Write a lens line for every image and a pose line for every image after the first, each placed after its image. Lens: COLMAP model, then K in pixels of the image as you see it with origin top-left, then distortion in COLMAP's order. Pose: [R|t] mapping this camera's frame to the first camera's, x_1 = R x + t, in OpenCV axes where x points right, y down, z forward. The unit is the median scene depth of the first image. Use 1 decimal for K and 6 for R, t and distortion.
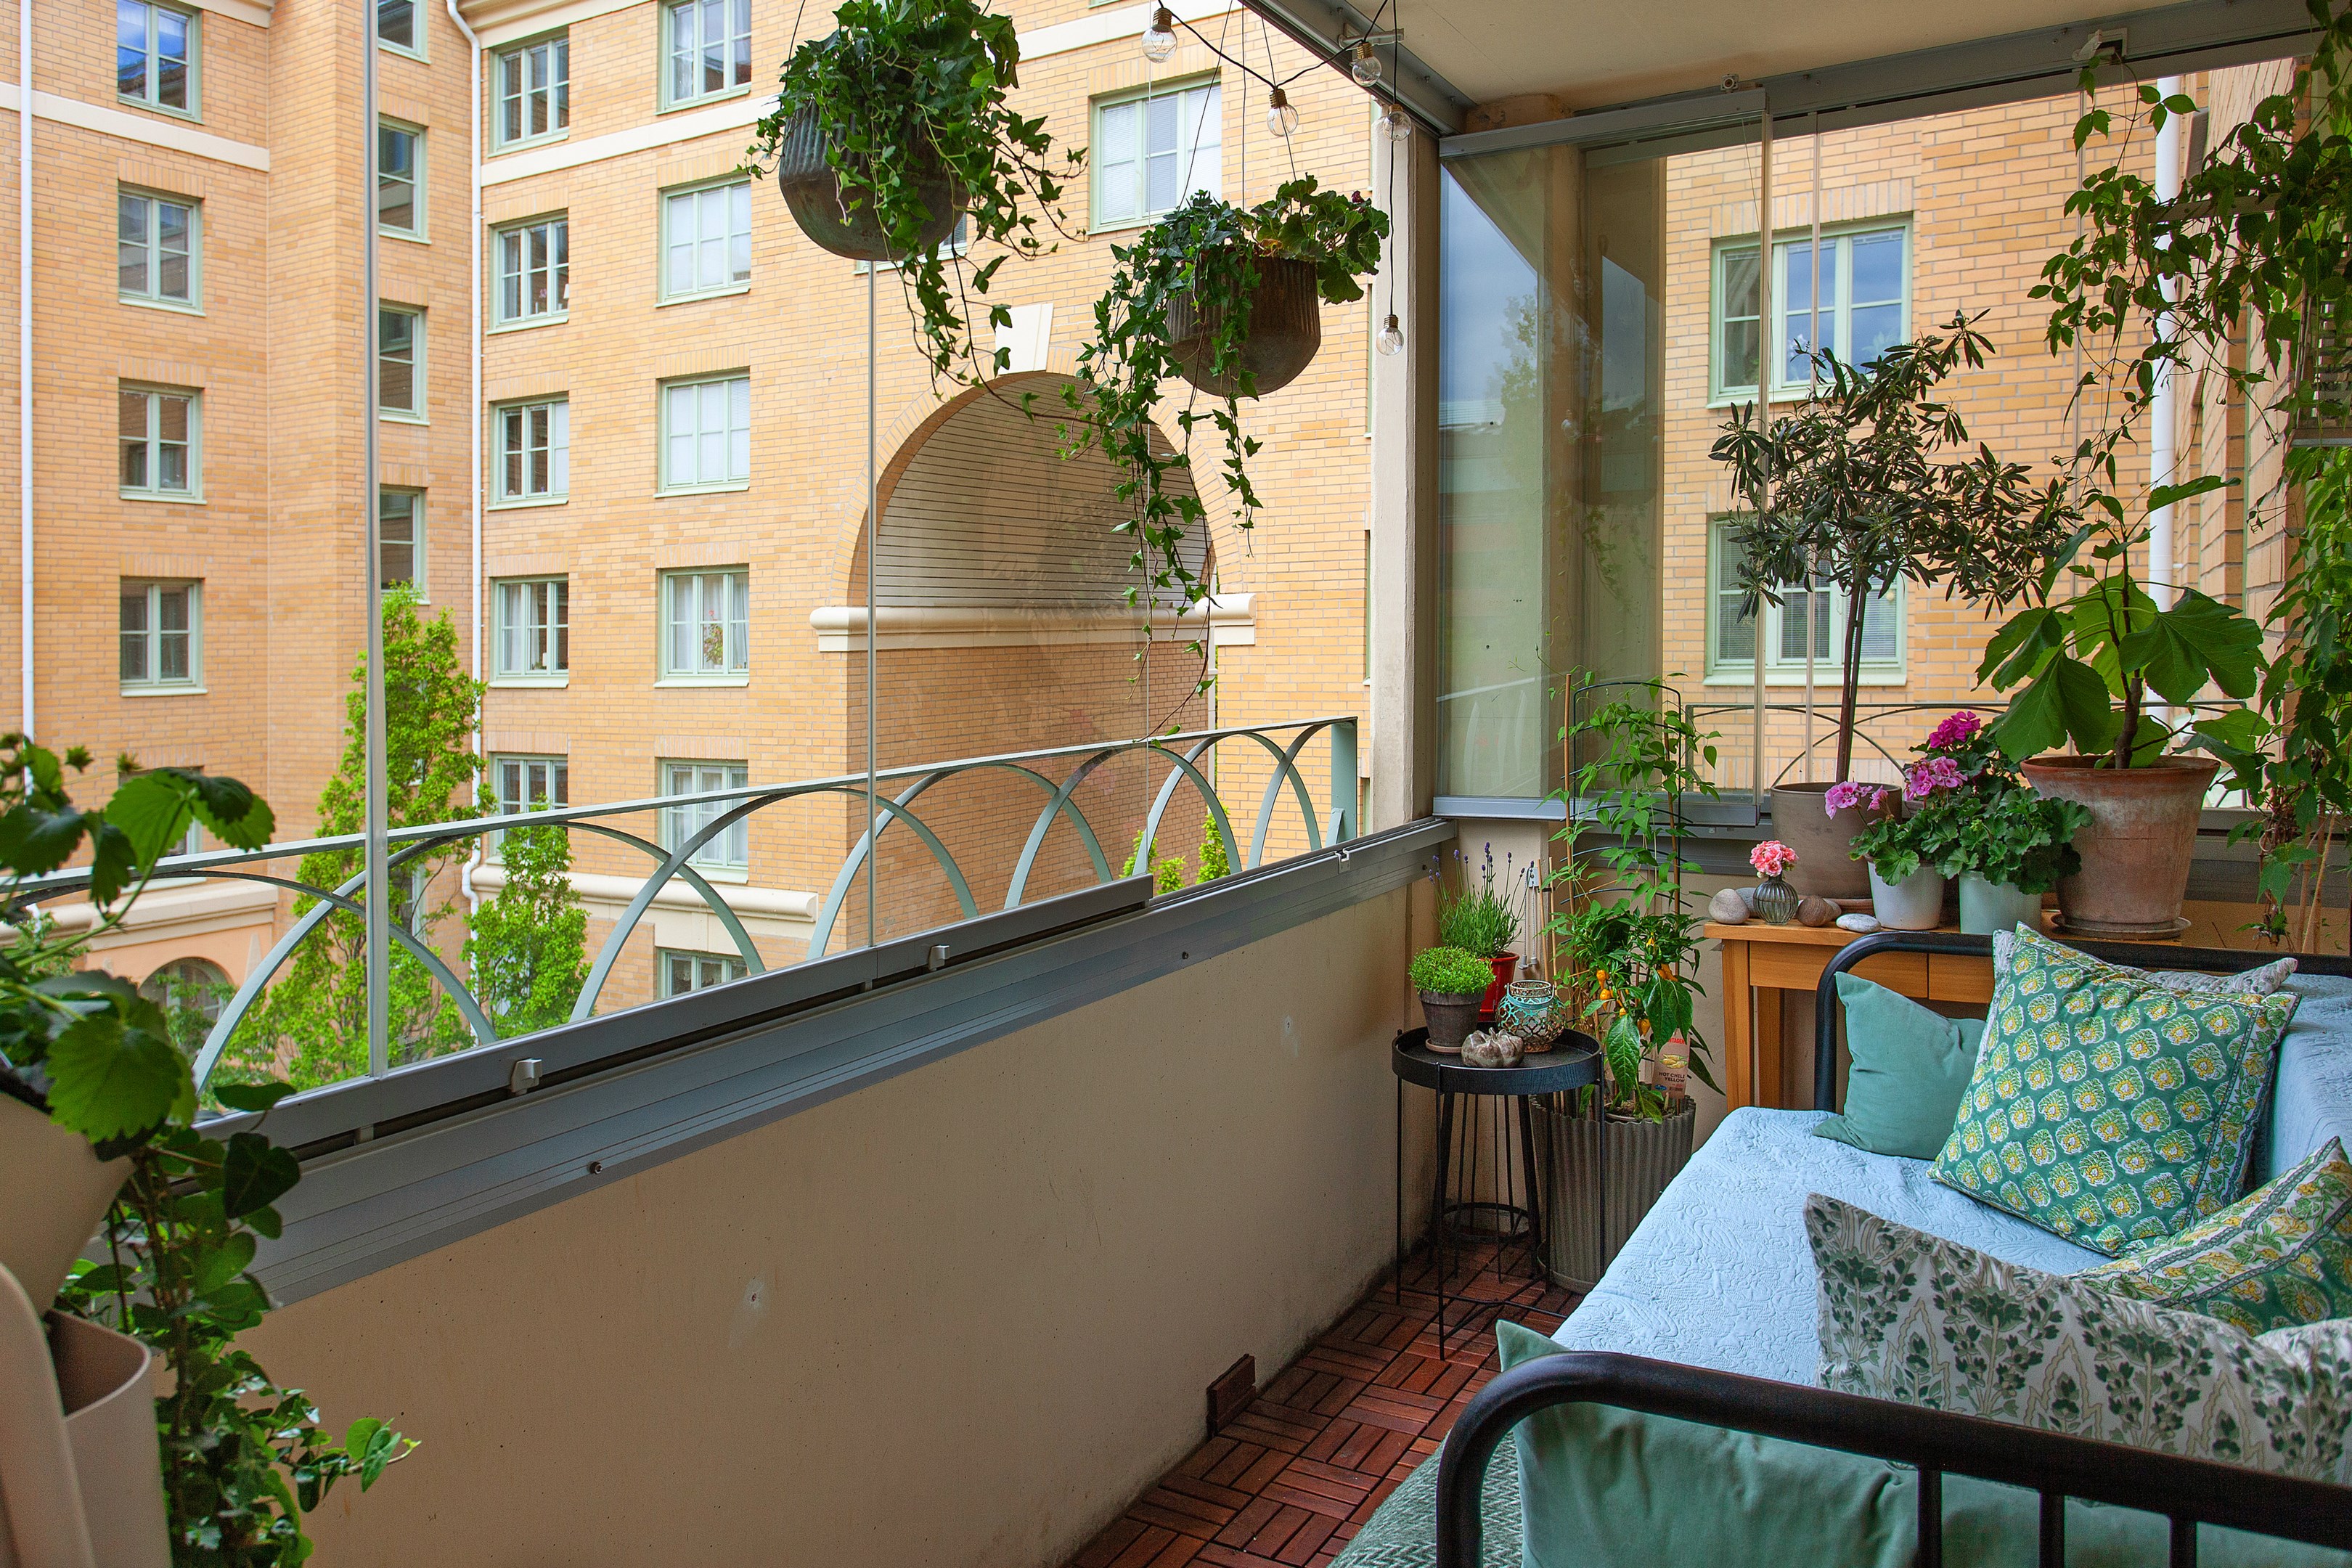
lens RADIAL K [[1679.6, 0, 1176.9], [0, 1679.6, 736.0], [0, 0, 1]] dist [-0.003602, 0.003654]
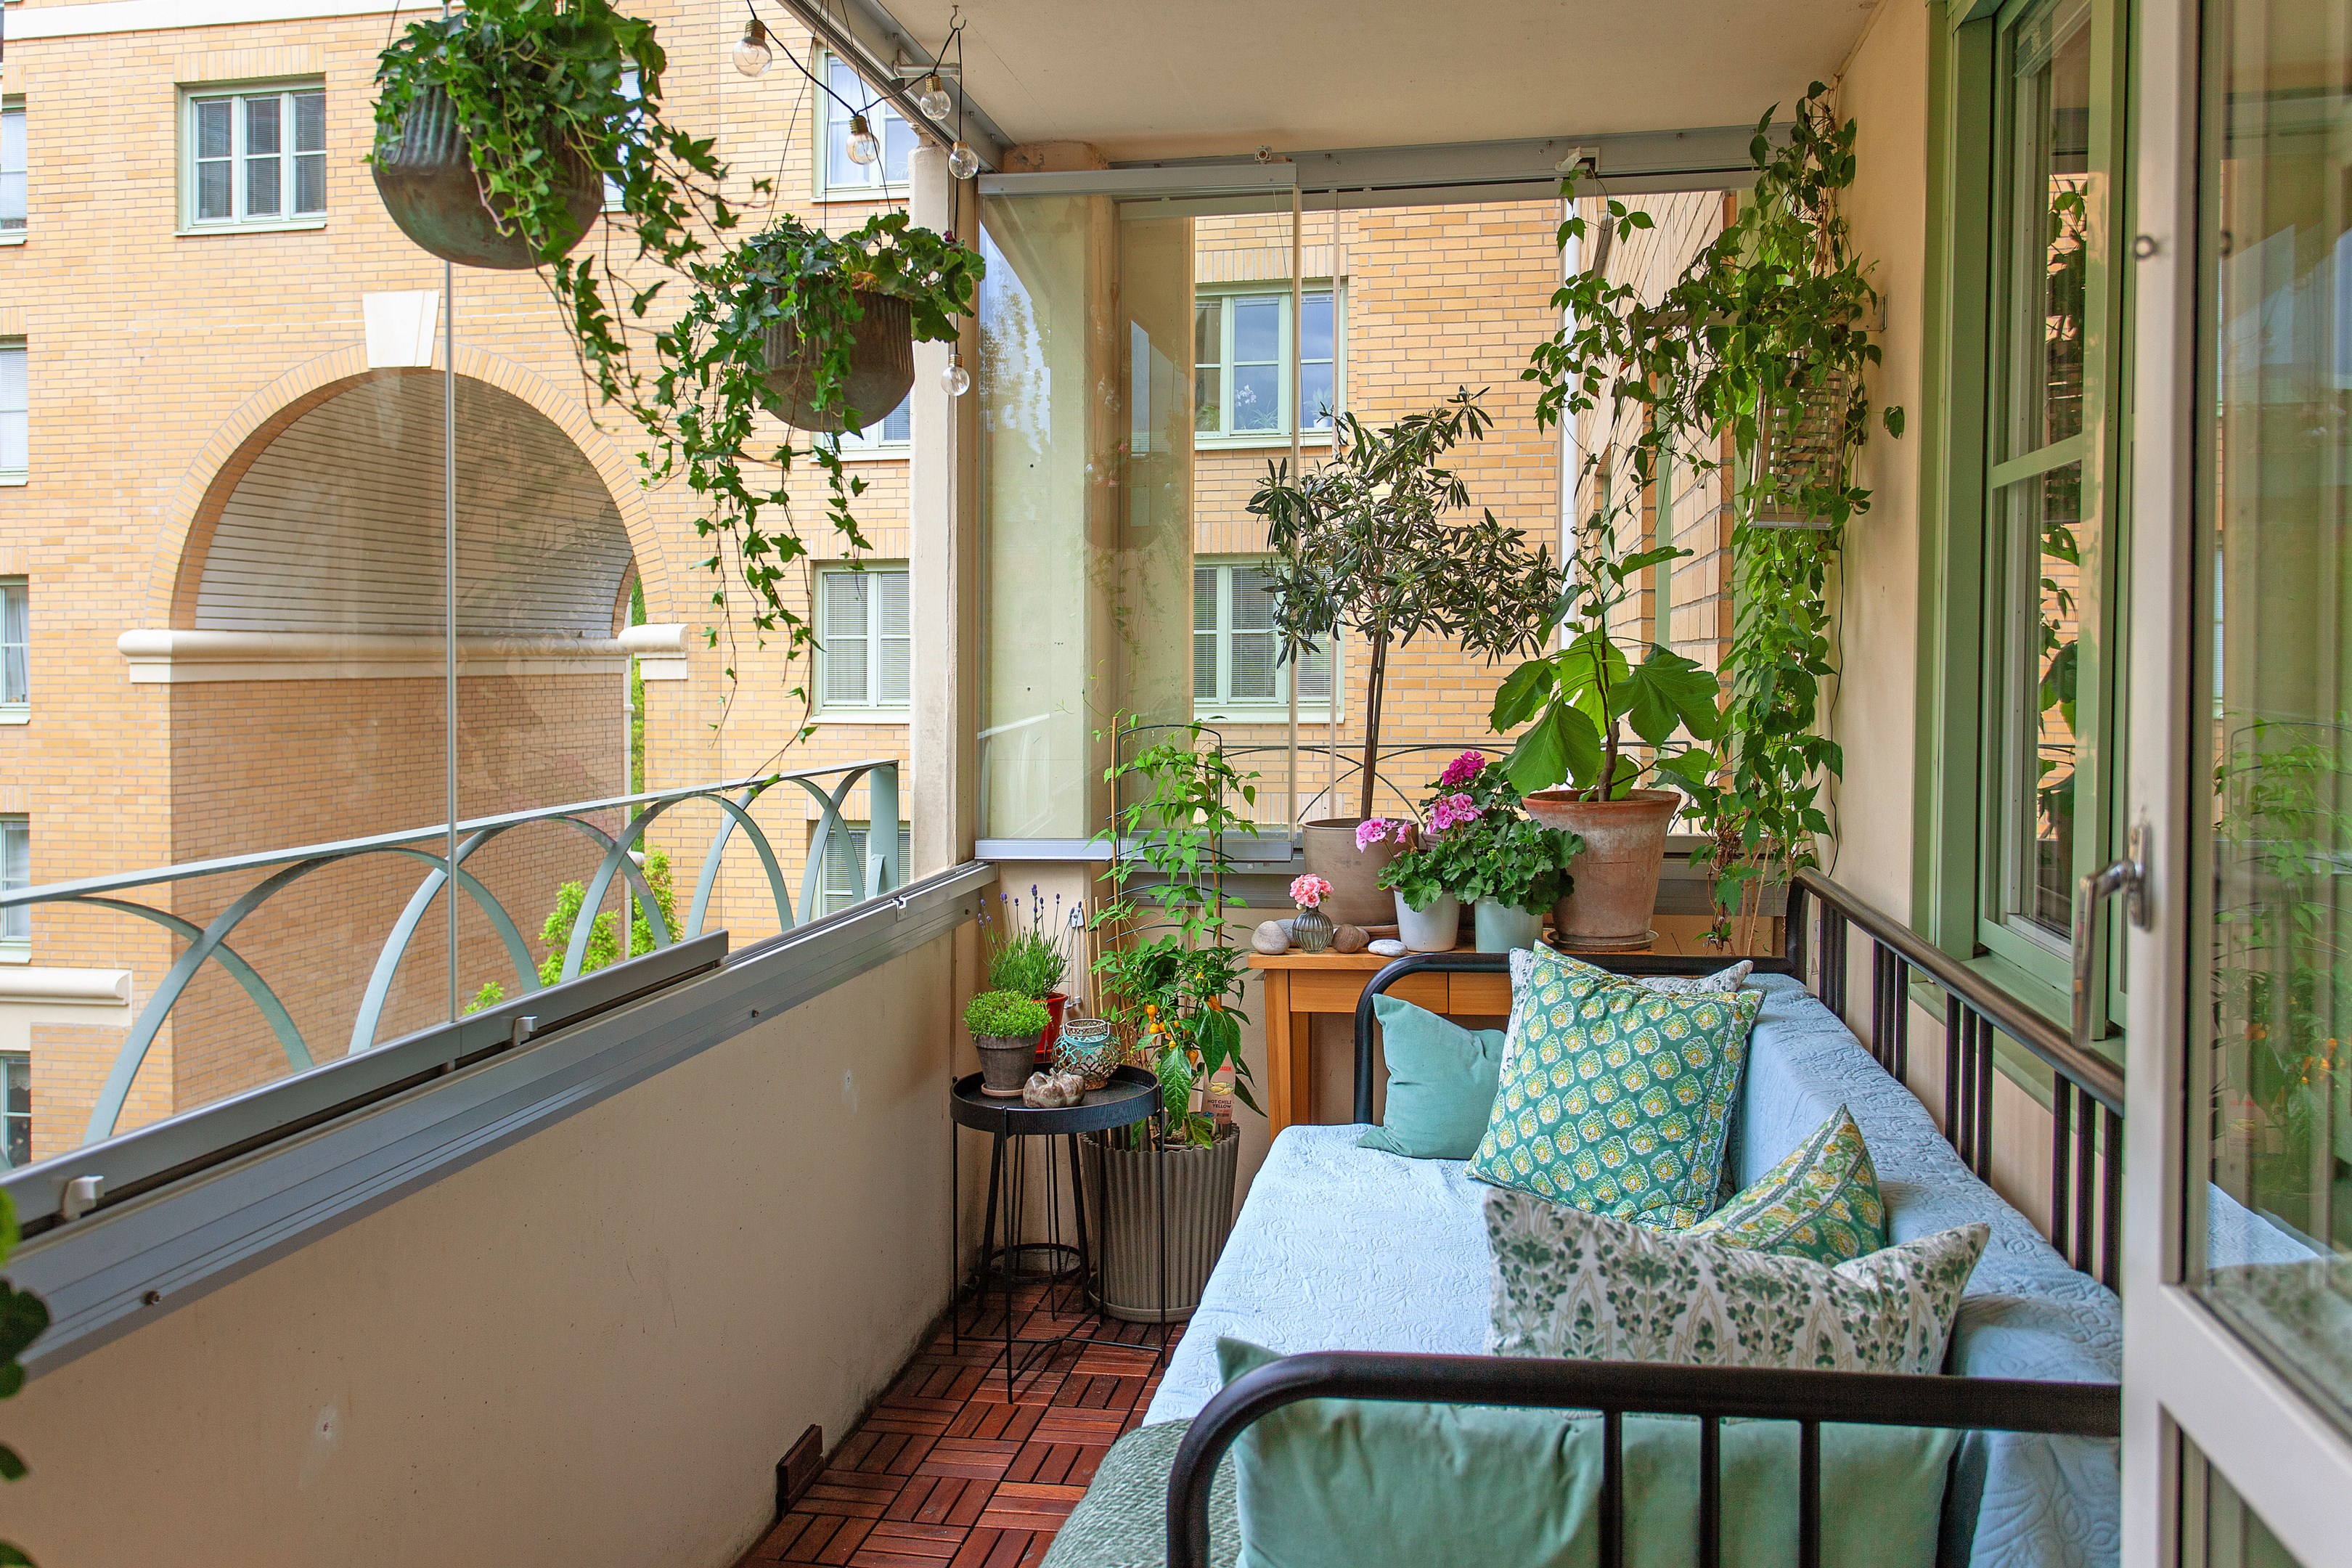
lens RADIAL K [[1757.2, 0, 1176.0], [0, 1757.2, 784.0], [0, 0, 1]] dist [-0.000120, 0.004237]
pose [[0.938764, -0.013317, 0.344304, -0.114414], [0.011085, 0.999903, 0.008449, -0.005400], [-0.344383, -0.004114, 0.938820, -0.016532]]
